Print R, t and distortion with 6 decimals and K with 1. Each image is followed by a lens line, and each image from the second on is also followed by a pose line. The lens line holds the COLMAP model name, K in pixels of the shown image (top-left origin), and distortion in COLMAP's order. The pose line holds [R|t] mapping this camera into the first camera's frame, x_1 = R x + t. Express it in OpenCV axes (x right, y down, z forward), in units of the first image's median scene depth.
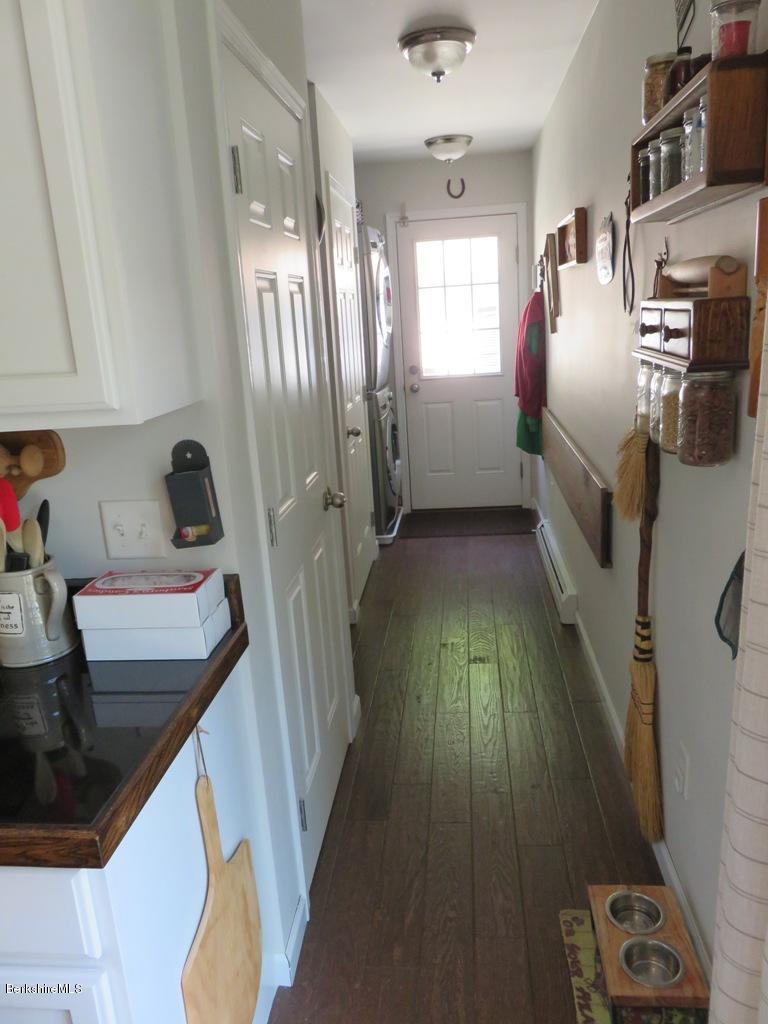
lens RADIAL K [[800.5, 0, 386.2], [0, 800.5, 509.0], [0, 0, 1]] dist [0.001073, -0.007117]
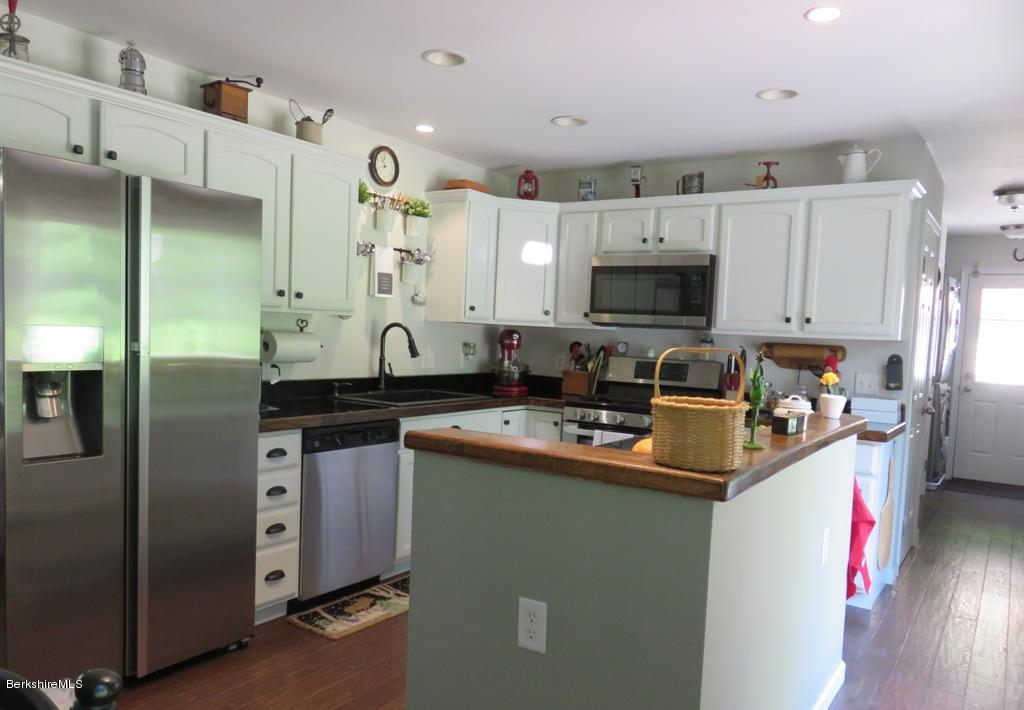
lens RADIAL K [[754.8, 0, 557.5], [0, 754.8, 387.4], [0, 0, 1]] dist [0.015615, 0.002744]
pose [[0.894093, 0.129431, -0.428771, -0.040961], [-0.198237, 0.972816, -0.119715, 0.162982], [0.401621, 0.192035, 0.895446, -0.520500]]
